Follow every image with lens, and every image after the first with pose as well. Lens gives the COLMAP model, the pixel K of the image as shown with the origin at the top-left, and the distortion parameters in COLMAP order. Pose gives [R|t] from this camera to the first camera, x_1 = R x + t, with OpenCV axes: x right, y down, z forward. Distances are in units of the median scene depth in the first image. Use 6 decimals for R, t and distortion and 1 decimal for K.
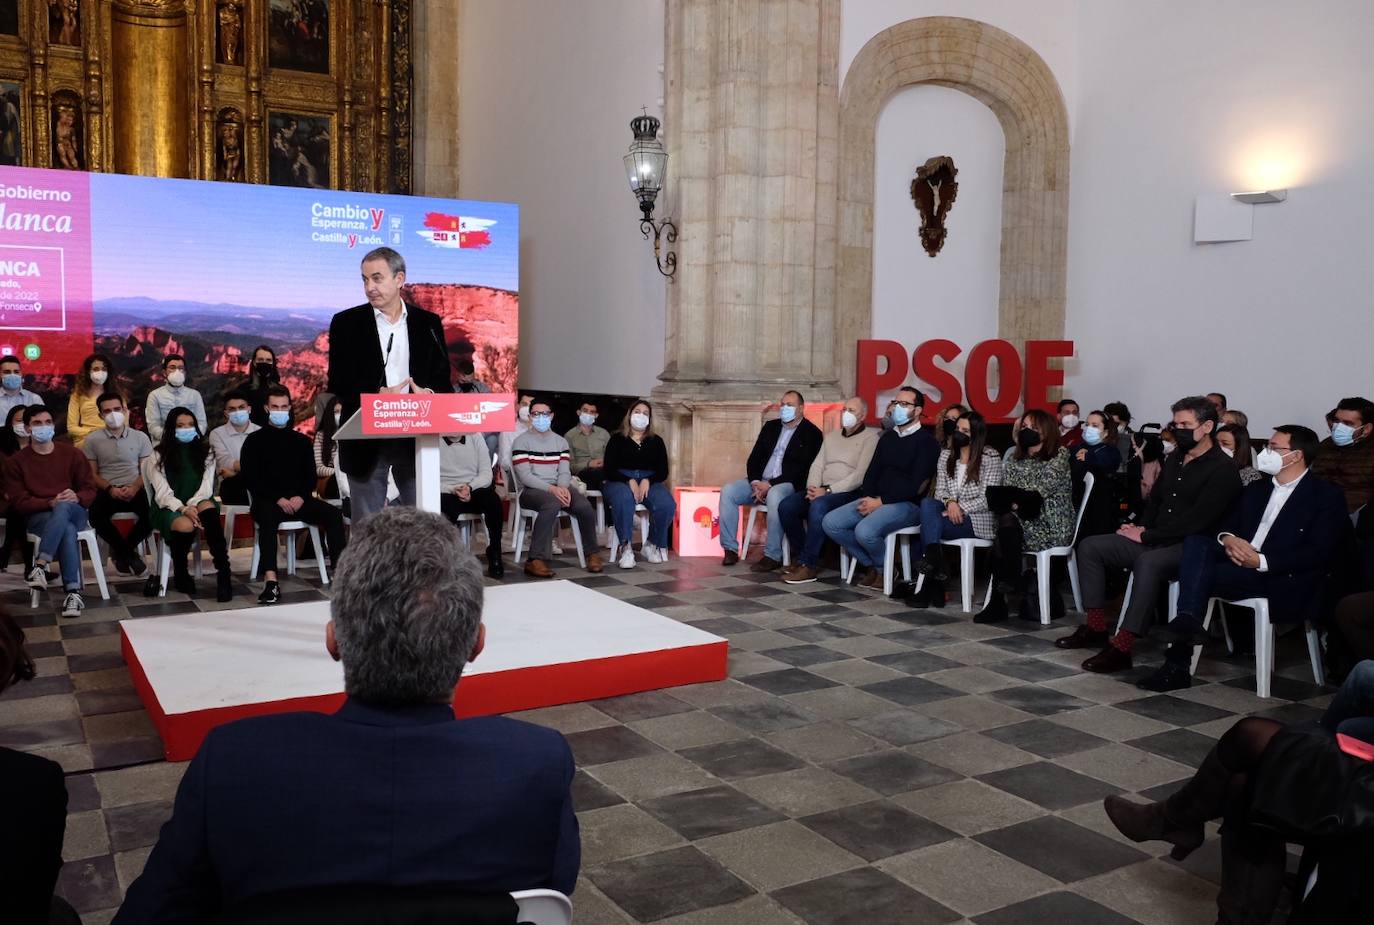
lens RADIAL K [[1212.5, 0, 685.4], [0, 1212.5, 507.2], [0, 0, 1]] dist [-0.039737, 0.028683]
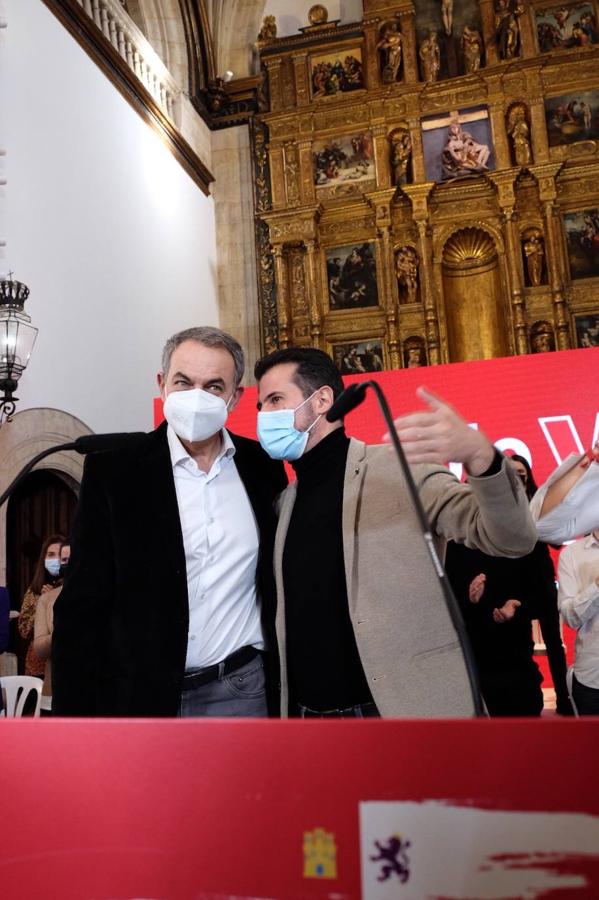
lens RADIAL K [[771.9, 0, 307.2], [0, 771.9, 449.3], [0, 0, 1]] dist [-0.033252, 0.030397]
pose [[0.708299, -0.150279, -0.689731, -0.050860], [-0.016891, 0.973189, -0.229384, -0.043036], [0.705710, 0.174123, 0.686771, 0.399324]]
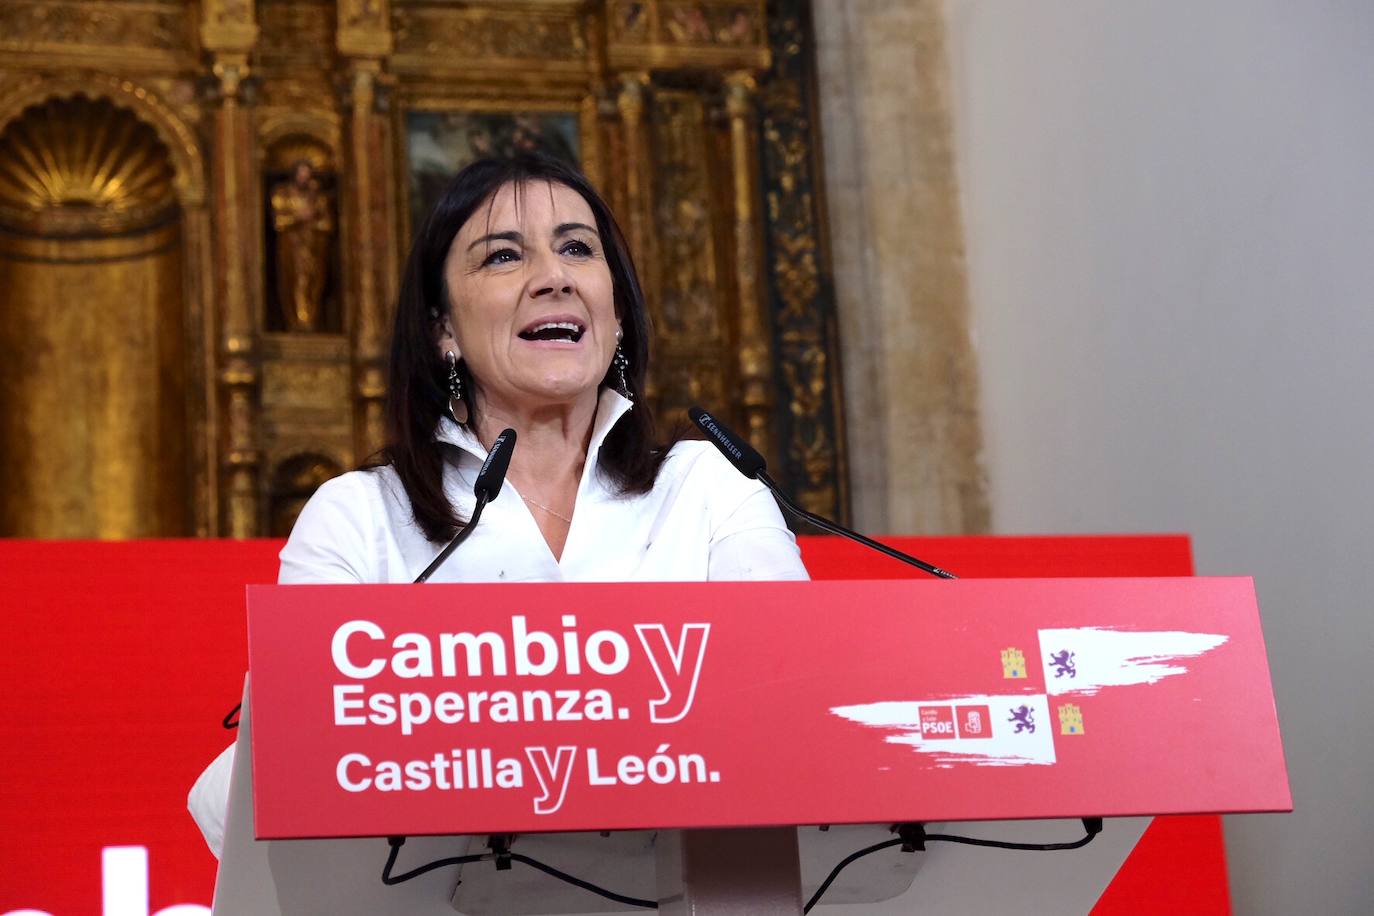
lens RADIAL K [[3226.3, 0, 719.8], [0, 3226.3, 479.3], [0, 0, 1]] dist [0.094217, 0.000000]
pose [[0.954955, -0.148041, -0.257185, -0.042395], [0.042704, 0.926210, -0.374582, 0.019661], [0.293661, 0.346726, 0.890811, 0.262054]]
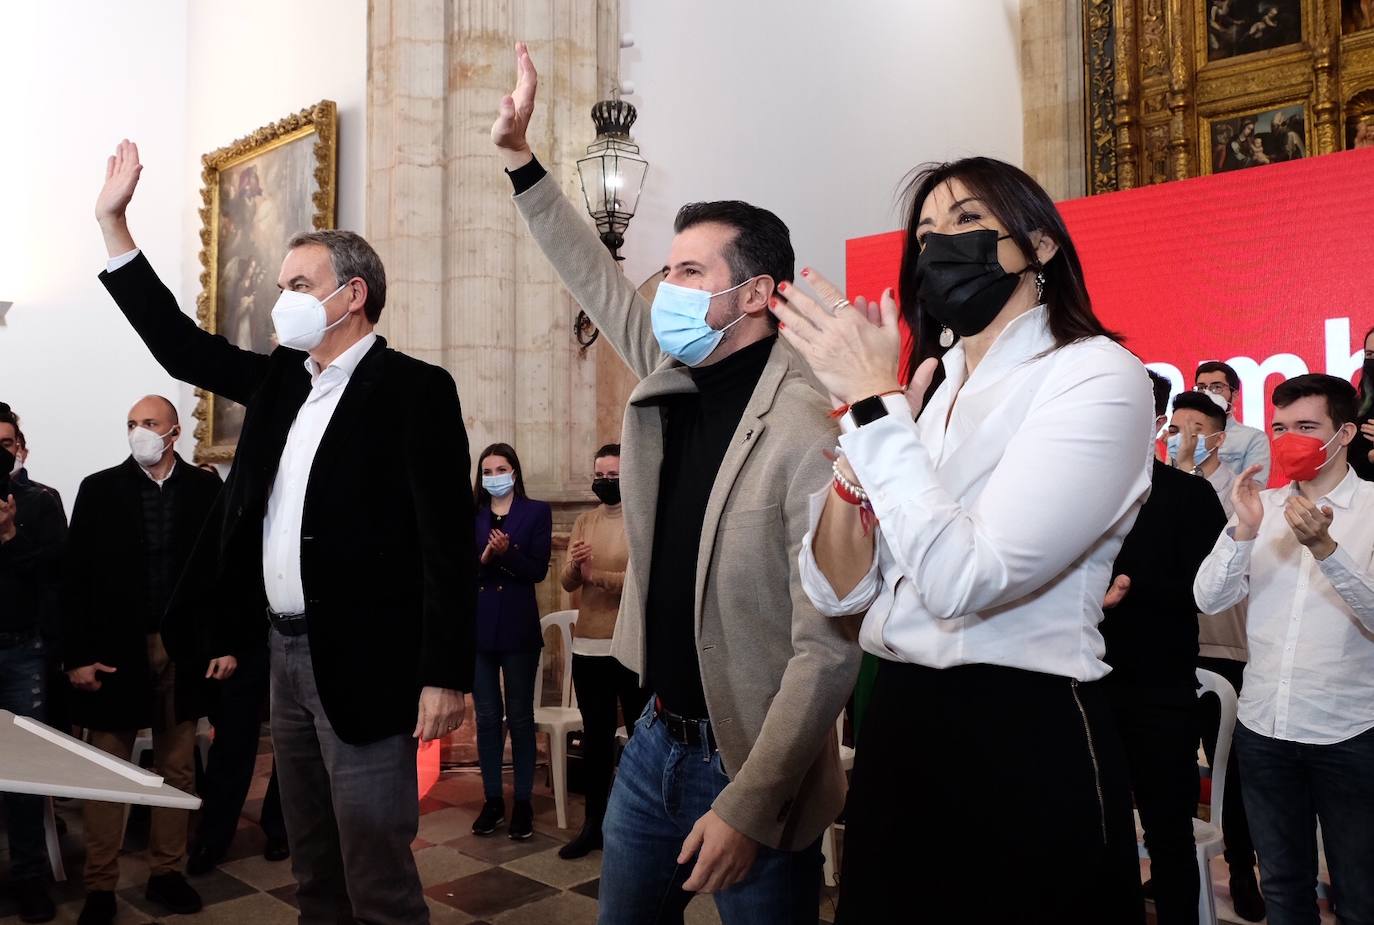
lens RADIAL K [[1151.3, 0, 644.5], [0, 1151.3, 455.1], [0, 0, 1]] dist [-0.037104, 0.038007]
pose [[0.260589, -0.031692, -0.964929, 0.019185], [-0.100995, 0.993083, -0.059891, -0.052372], [0.960153, 0.113060, 0.255586, 0.464983]]
